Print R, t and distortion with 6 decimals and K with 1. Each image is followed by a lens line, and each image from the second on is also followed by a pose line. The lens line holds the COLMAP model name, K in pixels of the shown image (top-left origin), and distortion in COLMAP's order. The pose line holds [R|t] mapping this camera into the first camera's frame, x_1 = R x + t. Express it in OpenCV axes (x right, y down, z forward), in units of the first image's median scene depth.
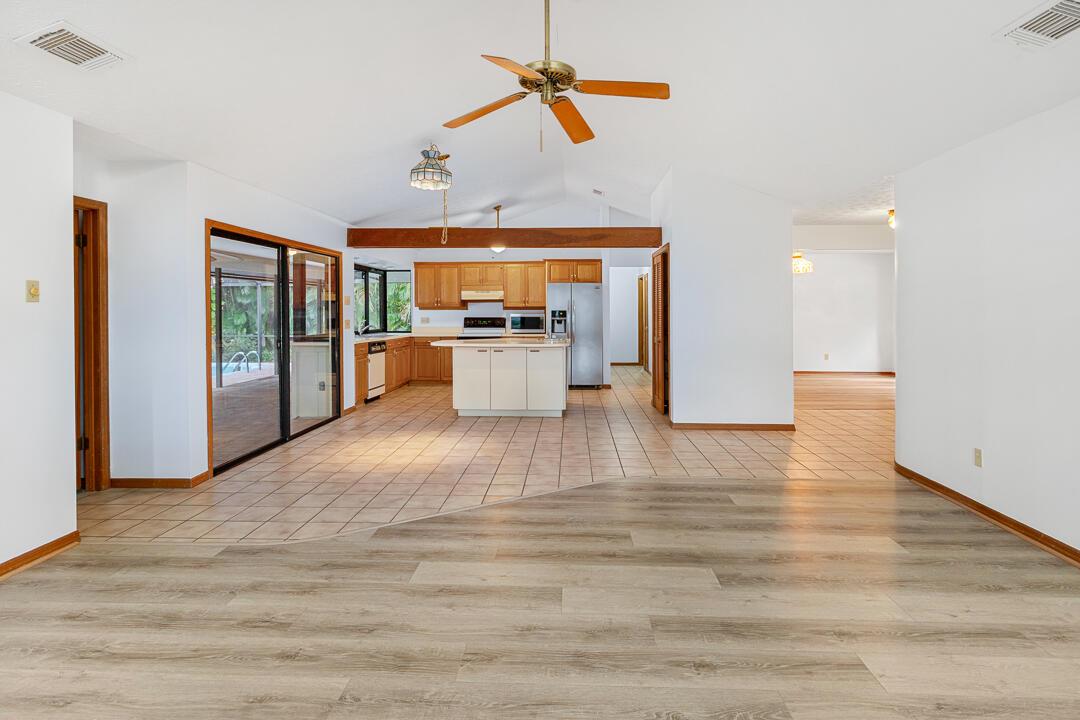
lens RADIAL K [[554.6, 0, 540.0], [0, 554.6, 350.3], [0, 0, 1]] dist [0.001268, -0.003023]
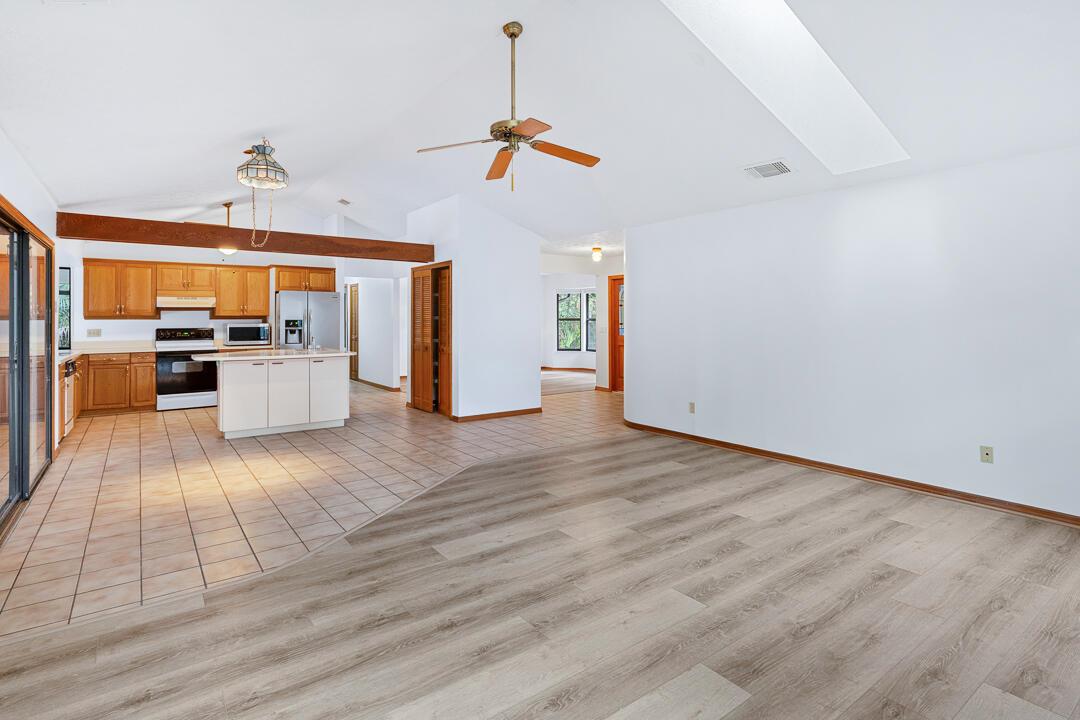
lens RADIAL K [[554.6, 0, 534.8], [0, 554.6, 363.7], [0, 0, 1]] dist [0.001268, -0.003023]
pose [[0.776957, -0.052019, 0.627401, -0.561765], [0.047758, 0.998579, 0.023653, 0.000987], [-0.627740, 0.011586, 0.778337, 0.004854]]
